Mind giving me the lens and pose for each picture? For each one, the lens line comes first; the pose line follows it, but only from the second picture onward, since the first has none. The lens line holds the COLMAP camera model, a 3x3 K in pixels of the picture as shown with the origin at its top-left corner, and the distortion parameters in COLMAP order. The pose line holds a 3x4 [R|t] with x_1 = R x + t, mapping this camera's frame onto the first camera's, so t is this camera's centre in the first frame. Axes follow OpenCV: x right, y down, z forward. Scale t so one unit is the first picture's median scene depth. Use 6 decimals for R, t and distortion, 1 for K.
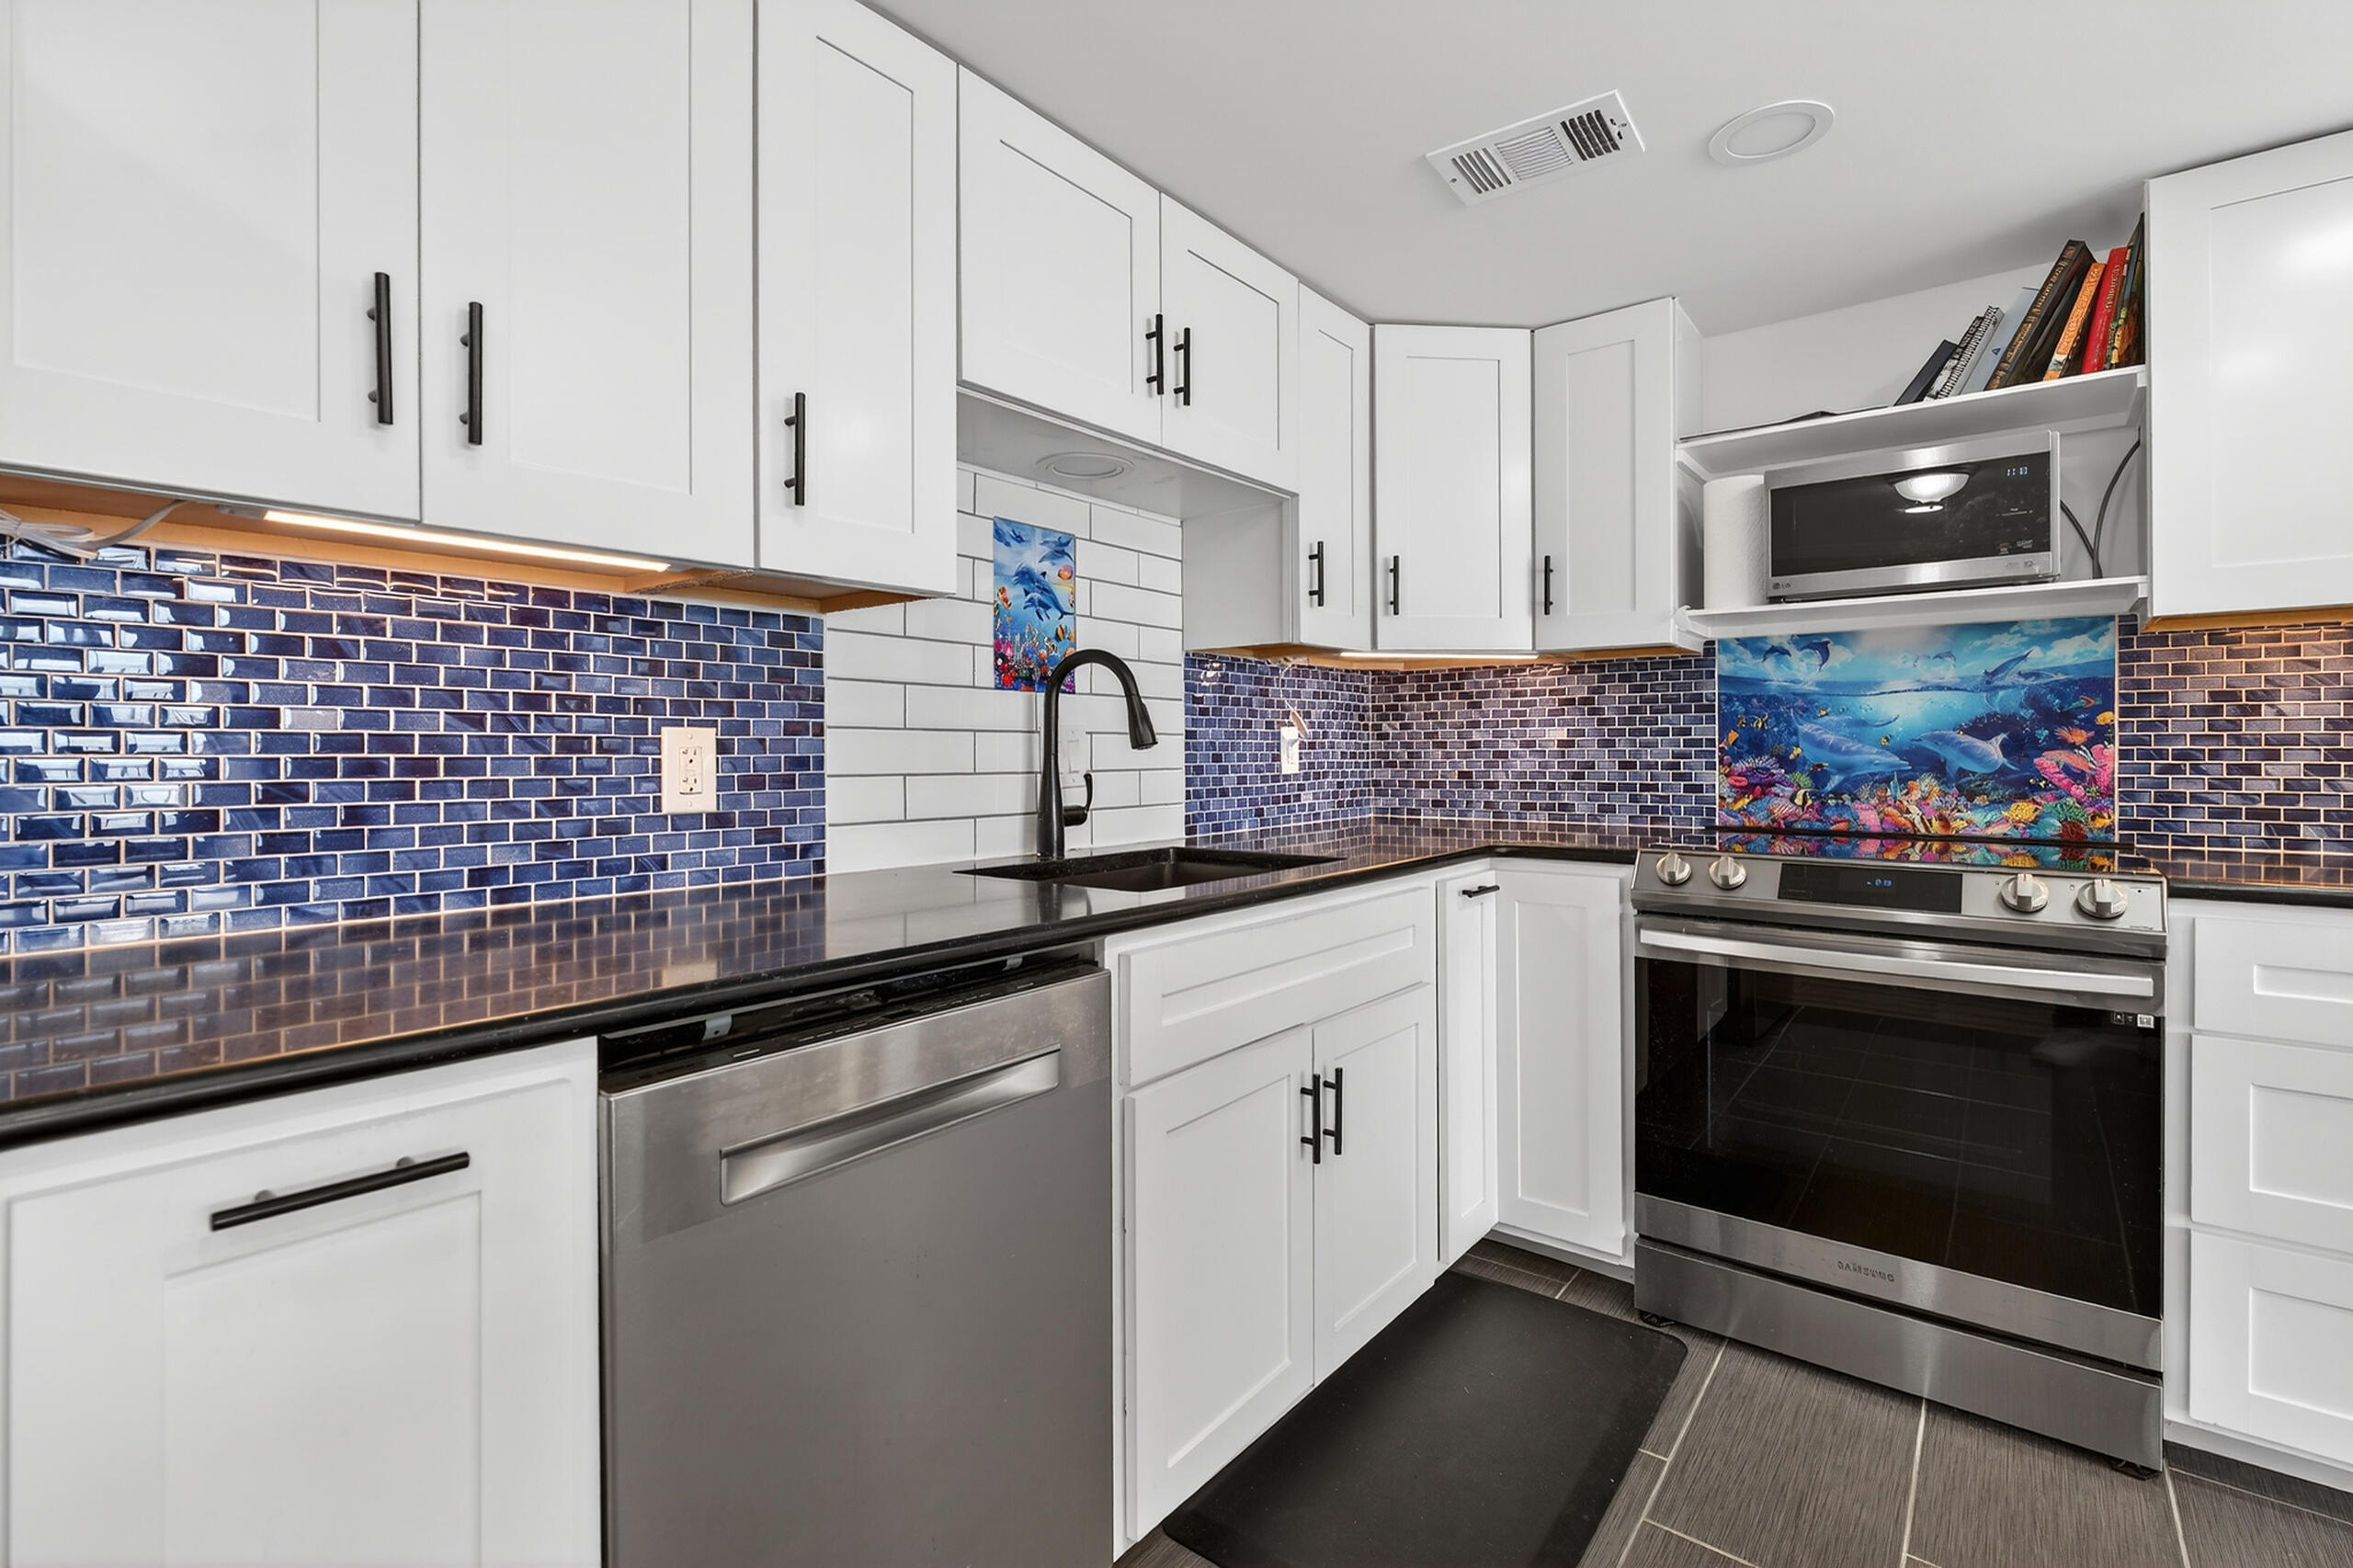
lens RADIAL K [[1090.7, 0, 1149.3], [0, 1090.7, 752.3], [0, 0, 1]] dist [-0.002451, -0.000703]
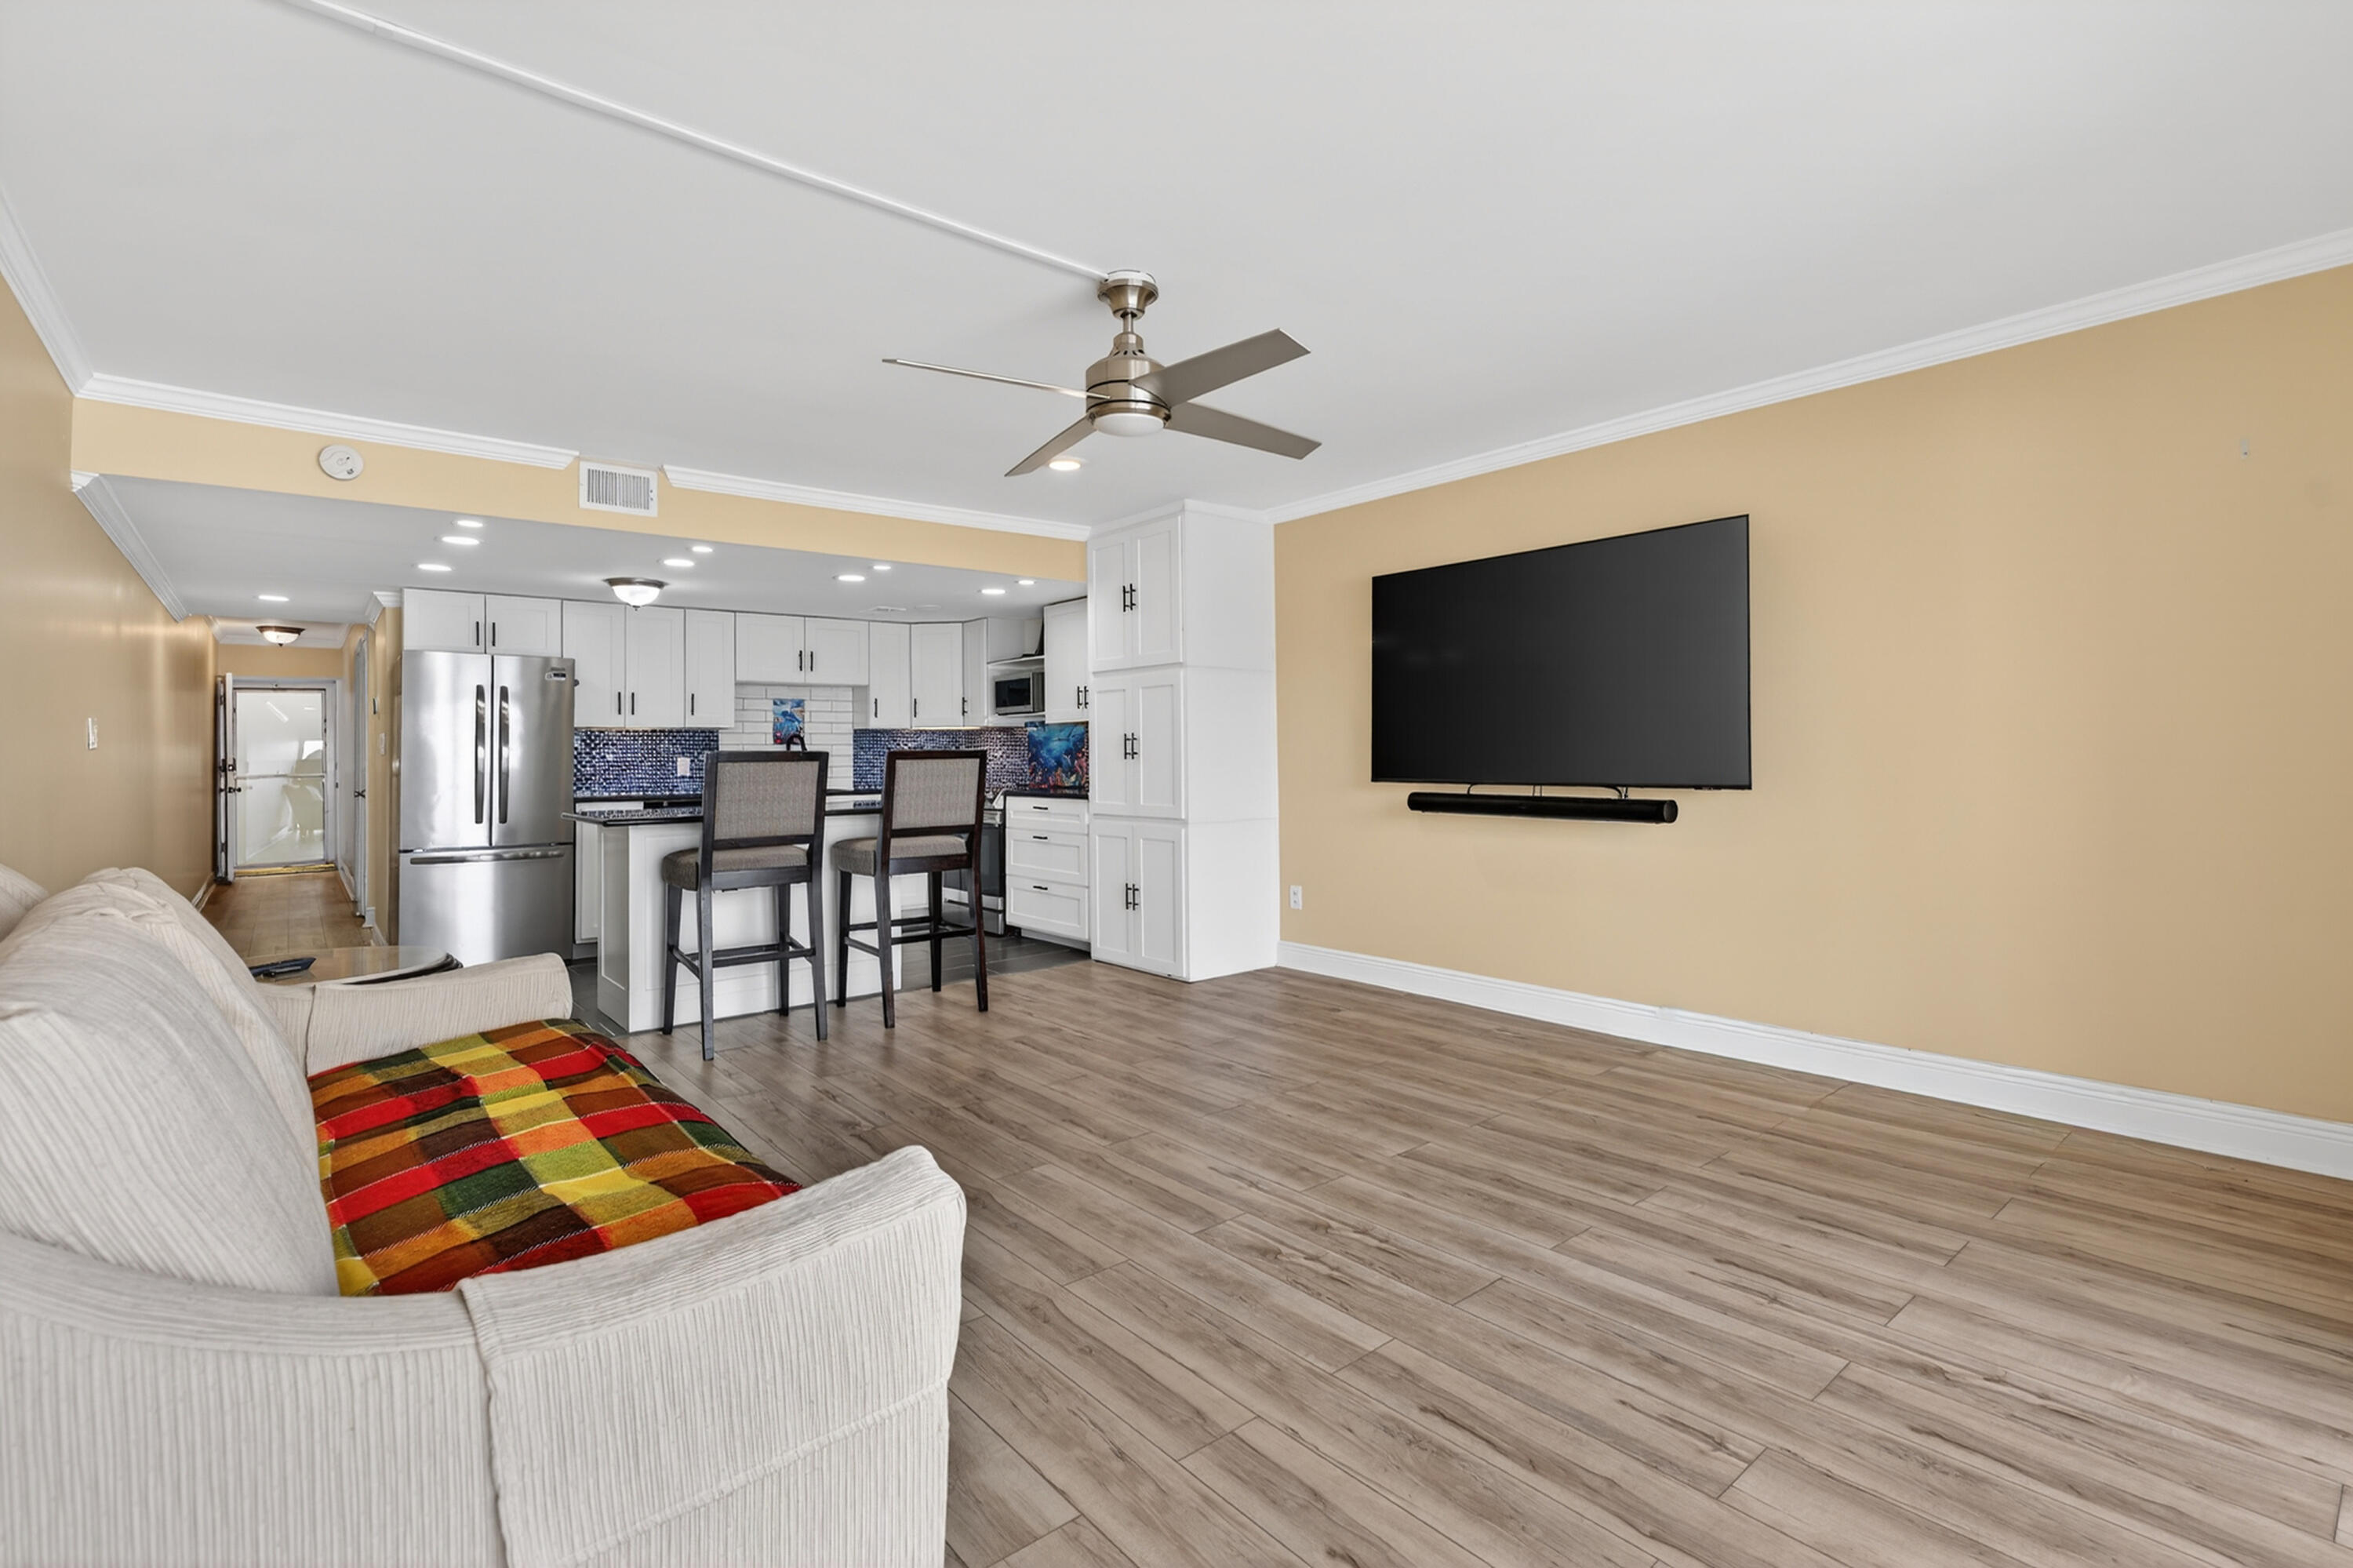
lens RADIAL K [[1059.1, 0, 1177.3], [0, 1059.1, 743.8], [0, 0, 1]] dist [-0.002337, -0.000377]
pose [[0.984258, -0.009968, -0.176458, 1.684169], [0.008166, 0.999907, -0.010933, -0.010801], [0.176550, 0.009320, 0.984247, -2.094618]]
